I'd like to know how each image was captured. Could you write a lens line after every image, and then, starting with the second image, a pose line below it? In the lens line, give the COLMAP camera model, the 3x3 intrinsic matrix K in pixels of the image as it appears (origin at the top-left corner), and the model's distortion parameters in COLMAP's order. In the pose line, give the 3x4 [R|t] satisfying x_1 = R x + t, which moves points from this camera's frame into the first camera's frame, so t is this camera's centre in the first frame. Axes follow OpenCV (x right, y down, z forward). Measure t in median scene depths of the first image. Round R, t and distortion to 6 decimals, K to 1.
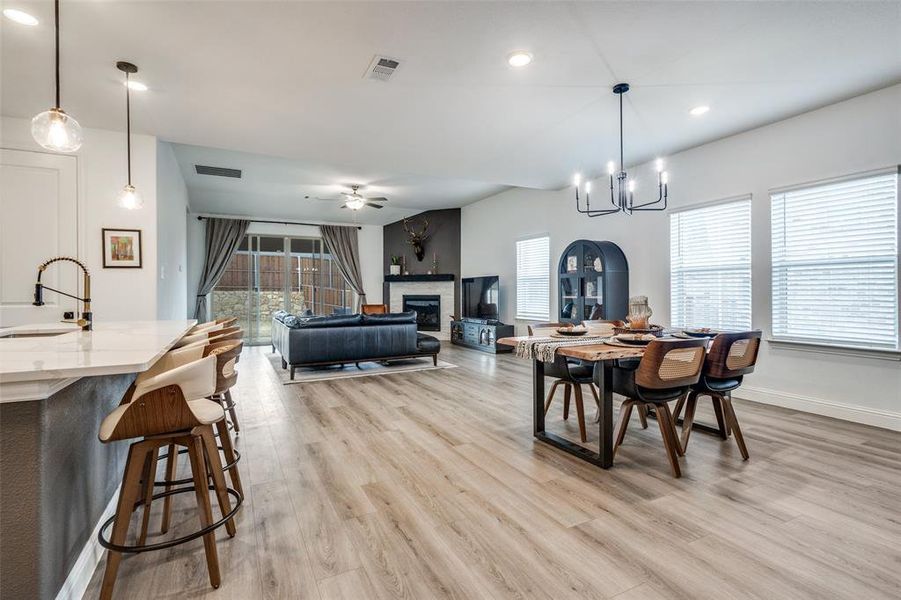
lens RADIAL K [[429.4, 0, 440.8], [0, 429.4, 291.8], [0, 0, 1]] dist [0.005513, 0.000528]
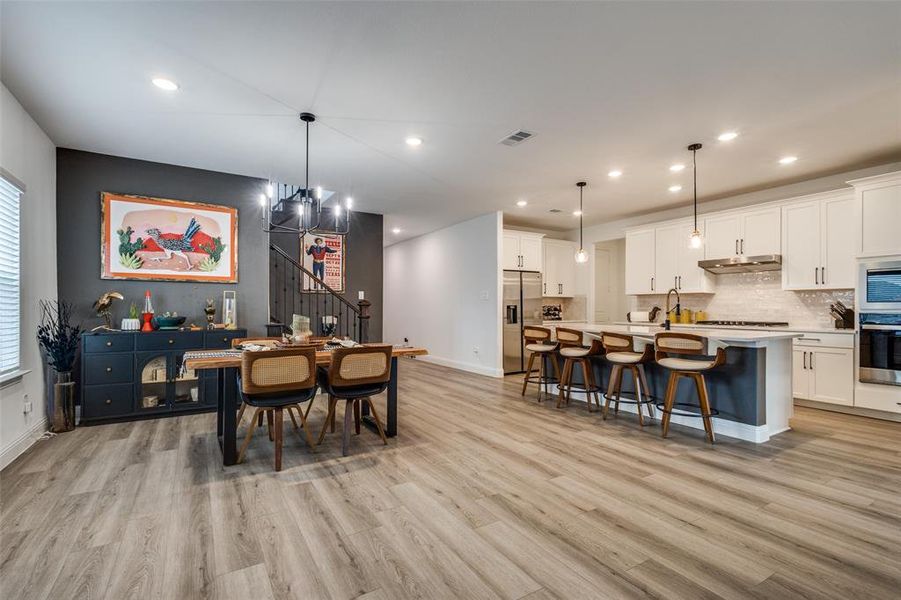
lens RADIAL K [[423.1, 0, 446.5], [0, 423.1, 309.4], [0, 0, 1]] dist [0.000320, -0.000018]
pose [[-0.996829, 0.004291, -0.079455, 0.097345], [0.003890, 0.999979, 0.005202, -0.003056], [0.079476, 0.004876, -0.996825, 1.207884]]
